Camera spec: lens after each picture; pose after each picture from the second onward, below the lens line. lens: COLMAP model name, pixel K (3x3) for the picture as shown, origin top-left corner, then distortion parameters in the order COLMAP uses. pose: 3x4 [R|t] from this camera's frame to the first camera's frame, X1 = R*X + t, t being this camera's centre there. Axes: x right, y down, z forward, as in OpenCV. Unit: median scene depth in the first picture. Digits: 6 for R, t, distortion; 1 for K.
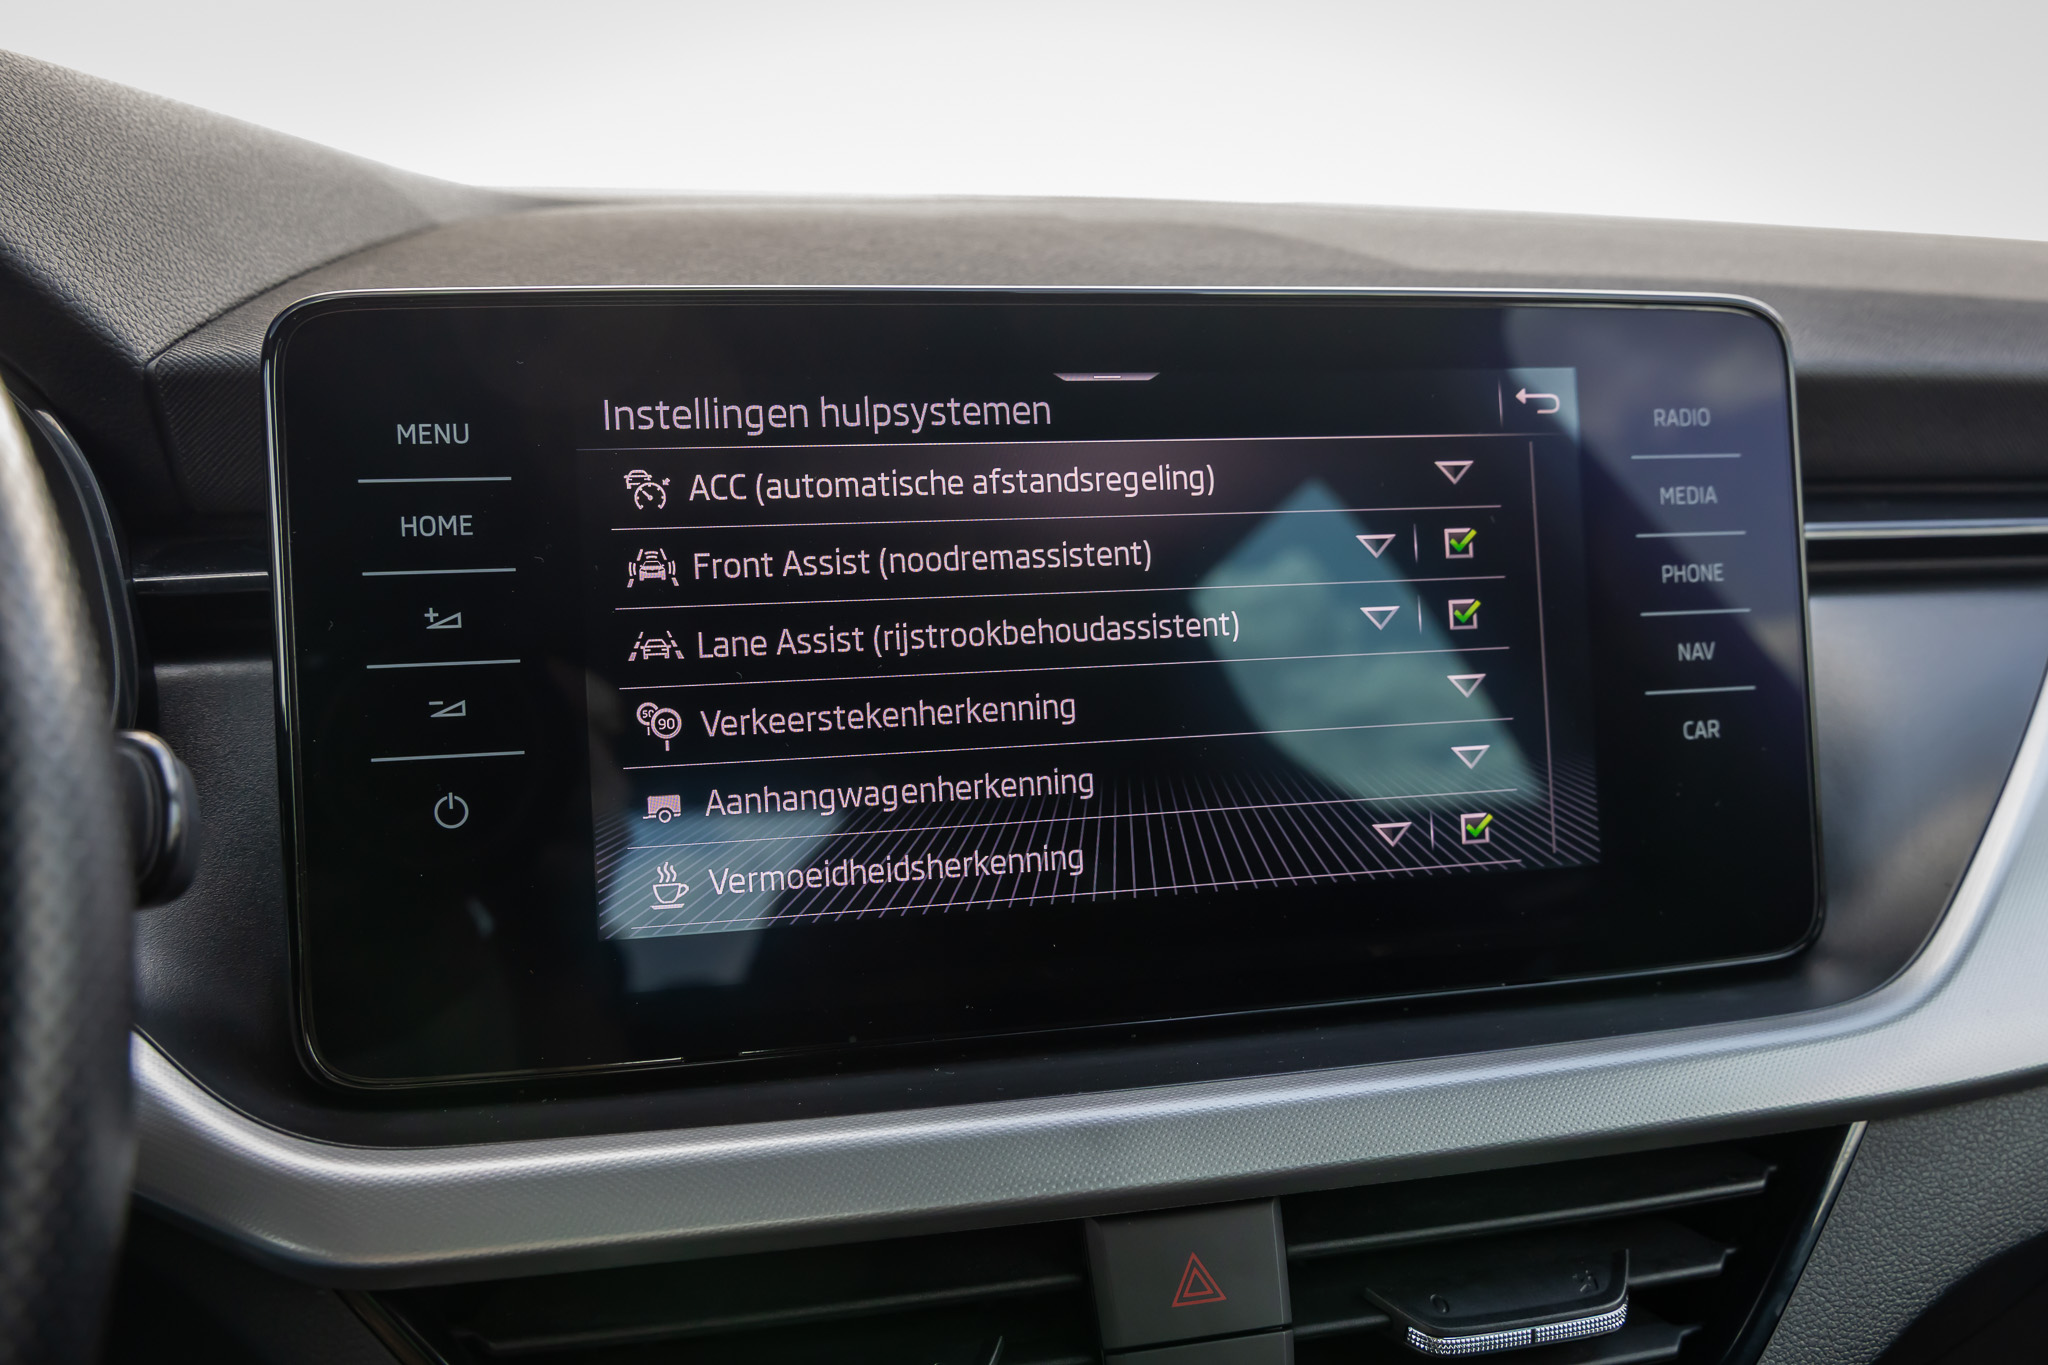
lens RADIAL K [[2277.3, 0, 1020.7], [0, 2277.3, 682.2], [0, 0, 1]] dist [0.018845, 0.000000]
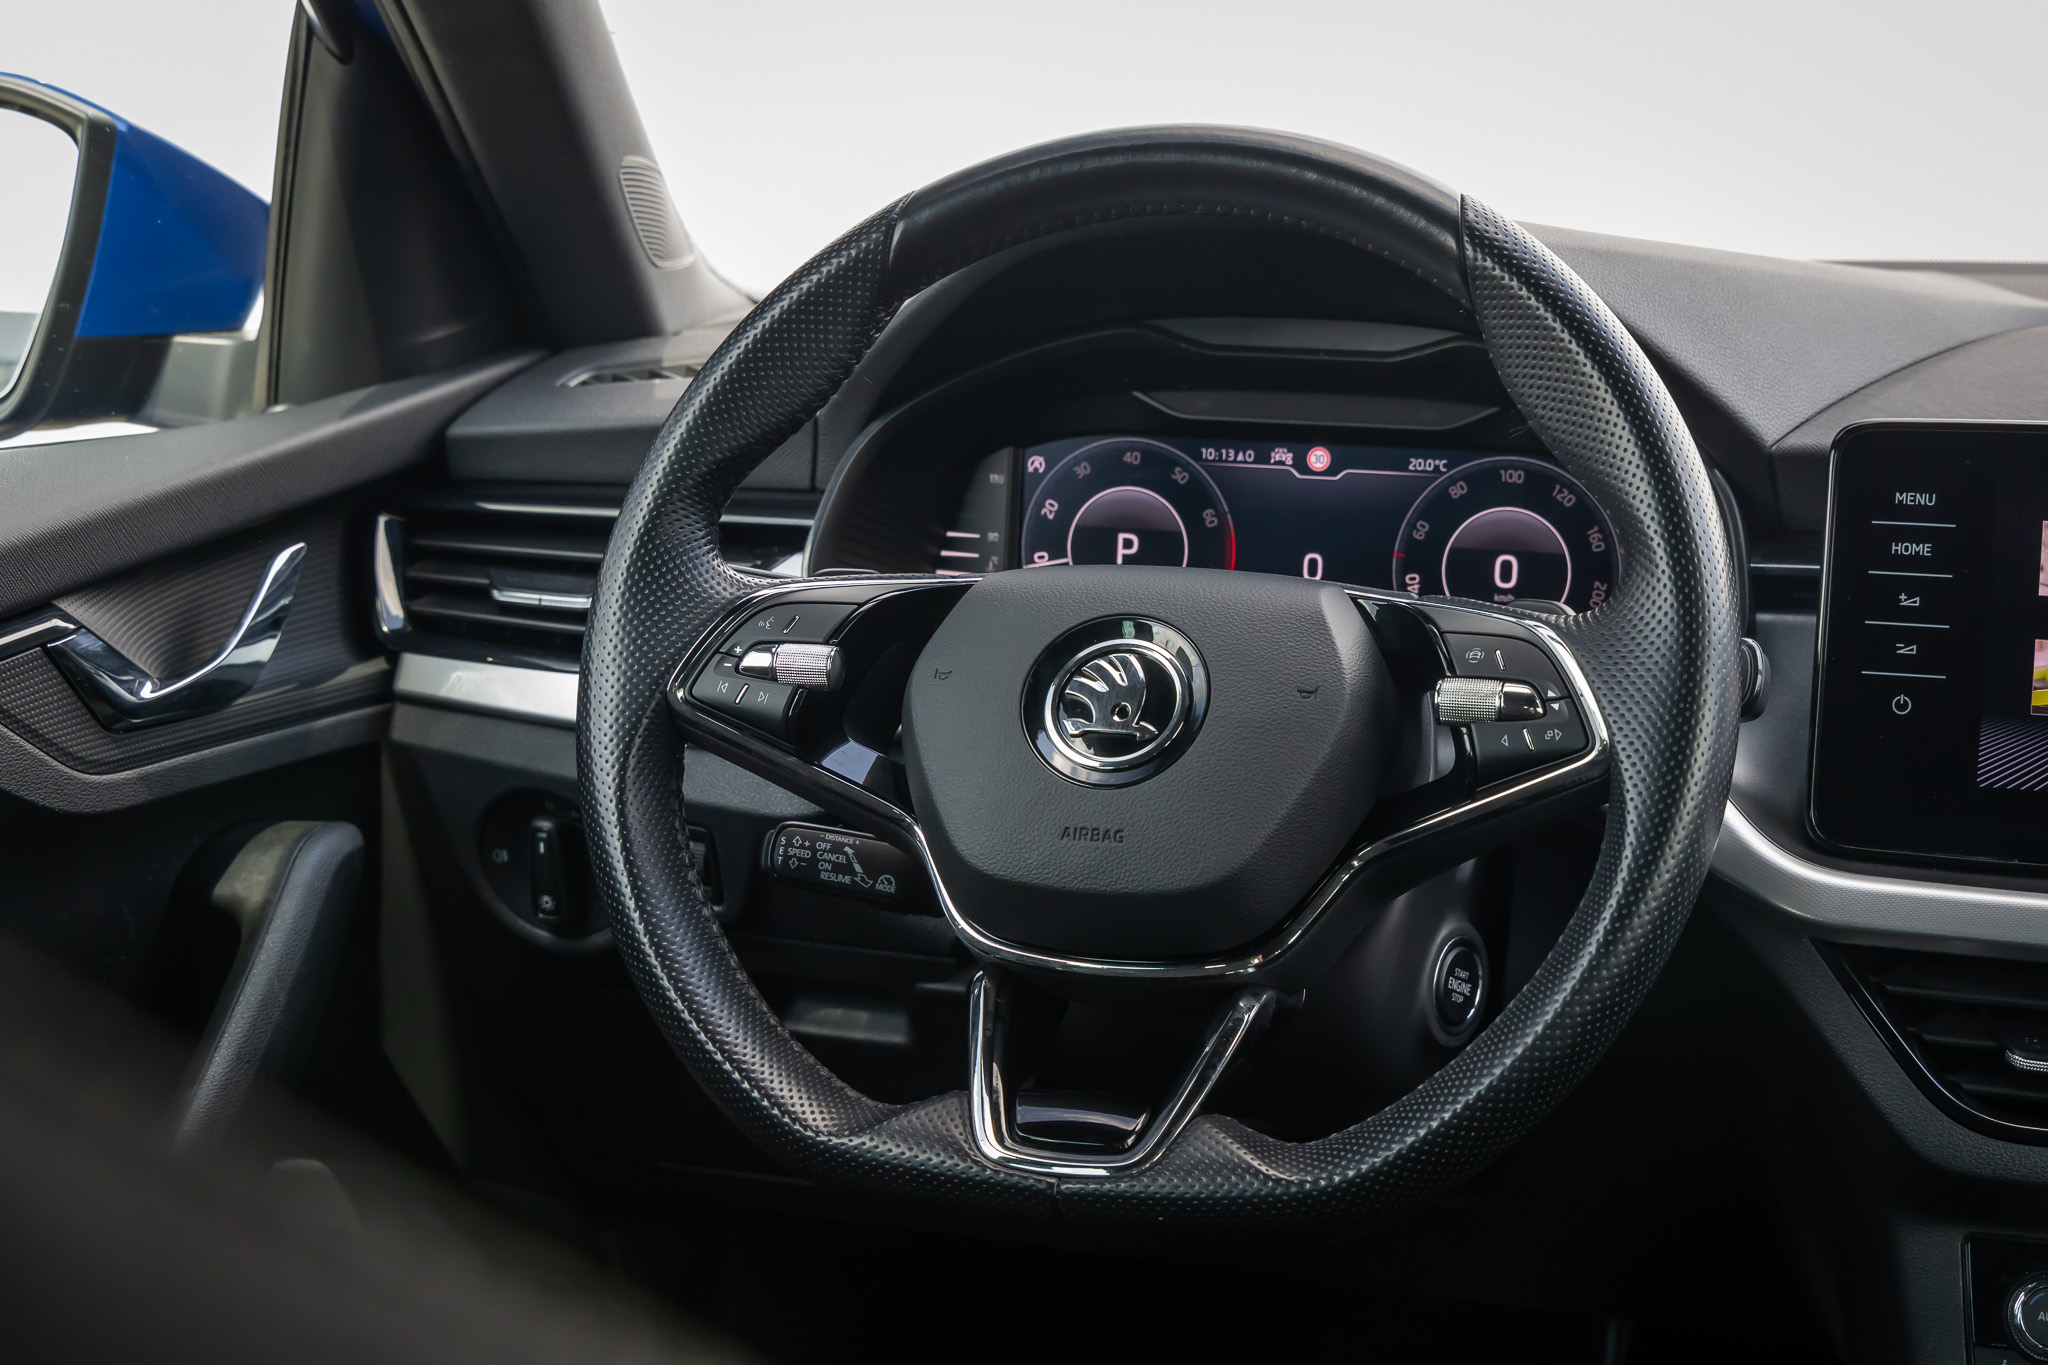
lens RADIAL K [[3204.9, 0, 1023.6], [0, 3204.9, 675.5], [0, 0, 1]] dist [0.002545, 0.000000]
pose [[0.828937, 0.099886, -0.550350, 0.534593], [-0.105705, 0.994171, 0.021225, 0.048943], [0.549262, 0.040581, 0.834664, -1.416125]]
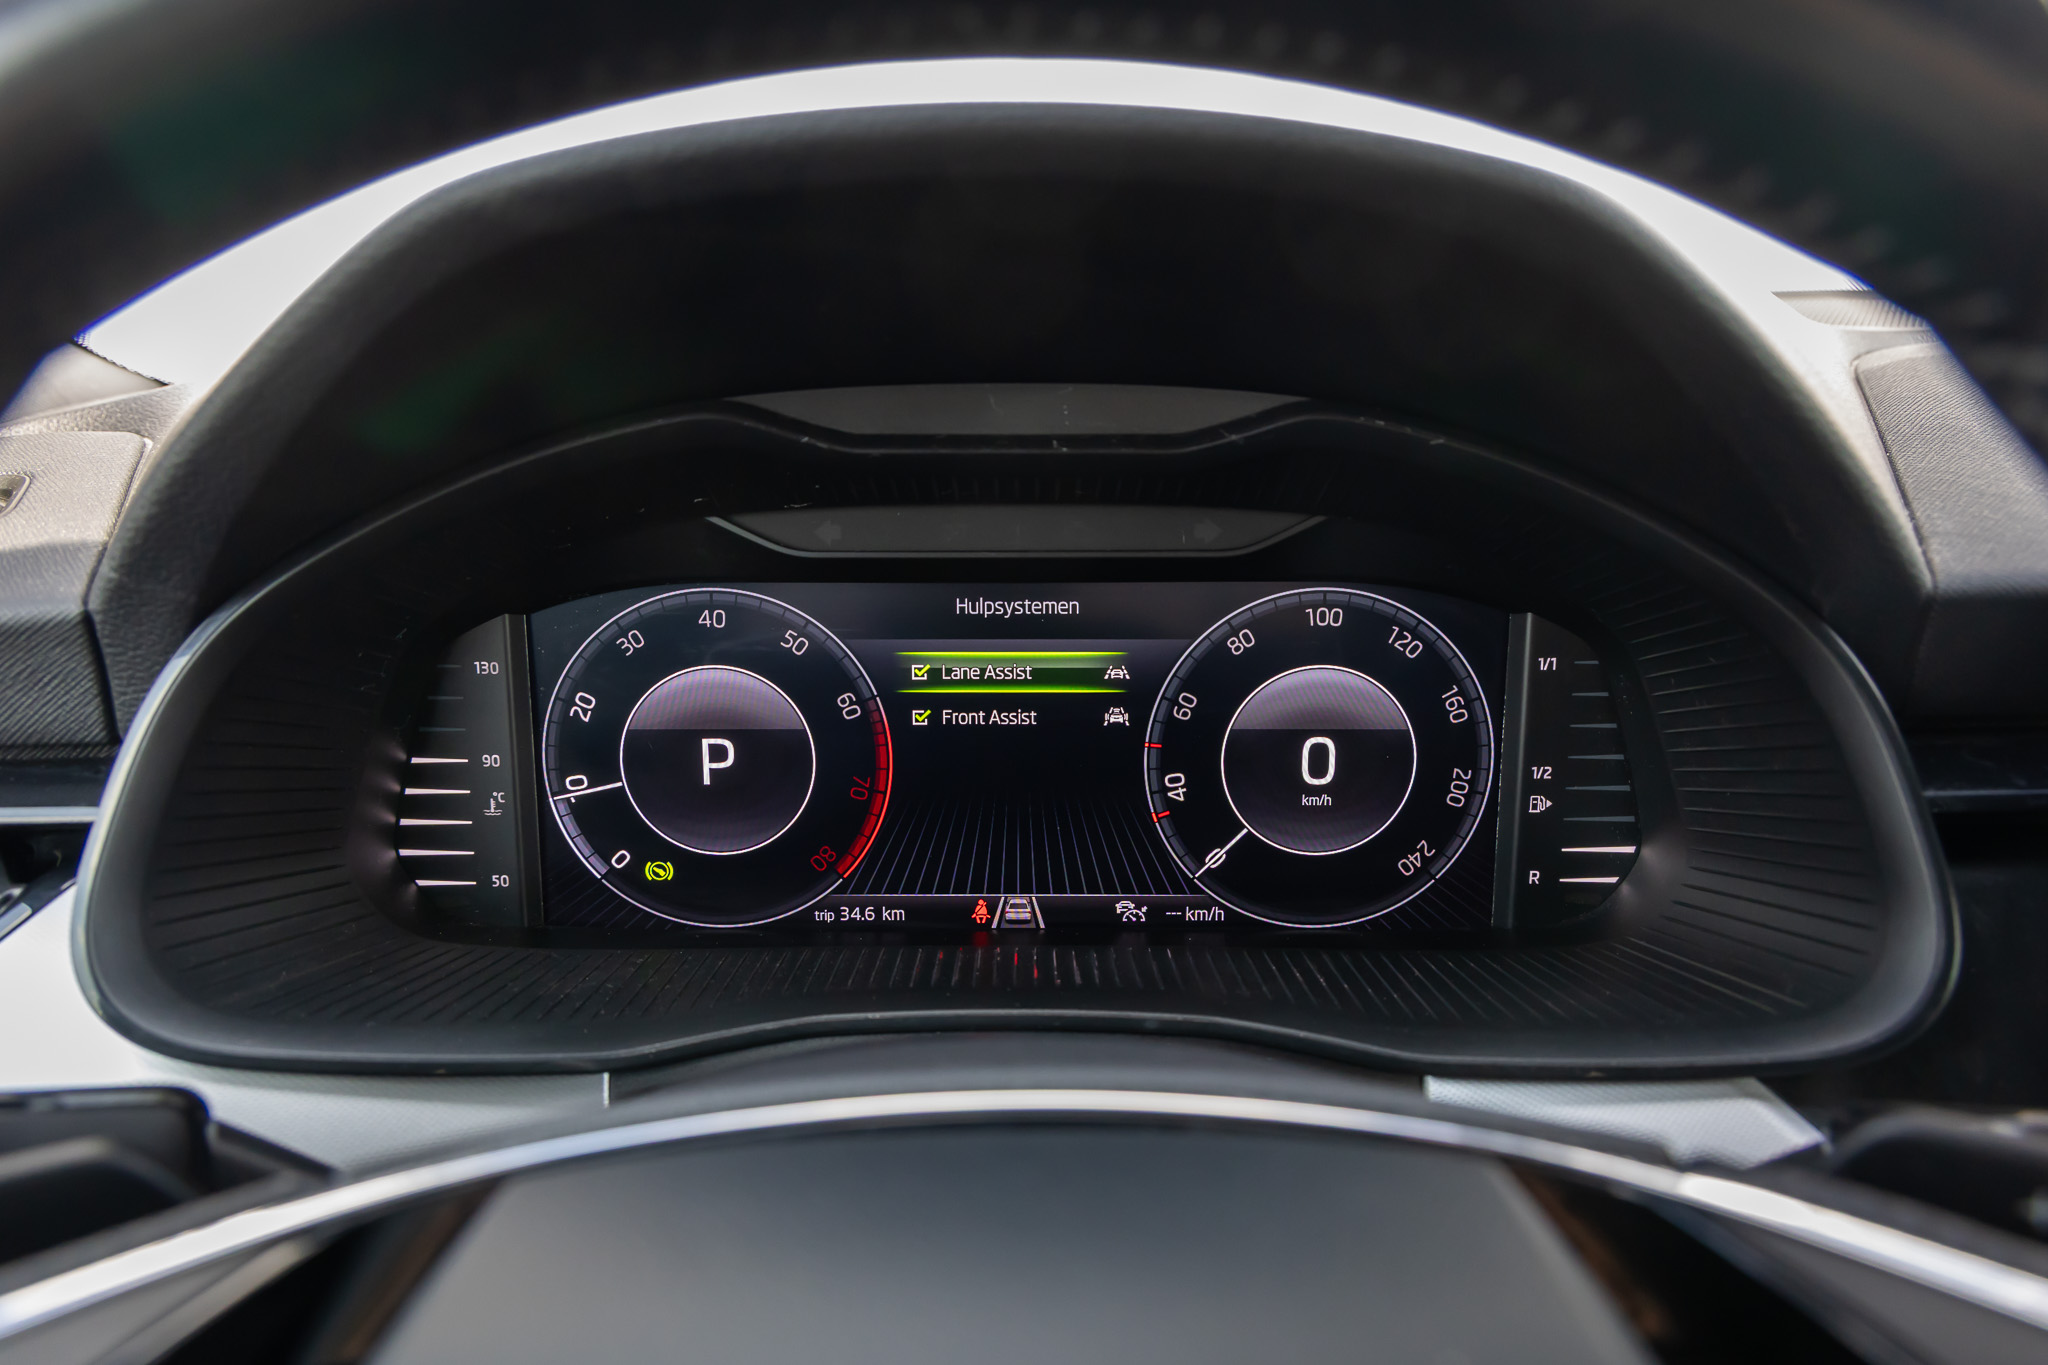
lens RADIAL K [[1330.0, 0, 1037.6], [0, 1330.0, 616.2], [0, 0, 1]] dist [-0.010372, -0.001349]
pose [[0.958644, 0.051862, -0.279842, -0.560302], [-0.037388, 0.997684, 0.056818, -0.137360], [0.282141, -0.044006, 0.958363, 0.298676]]
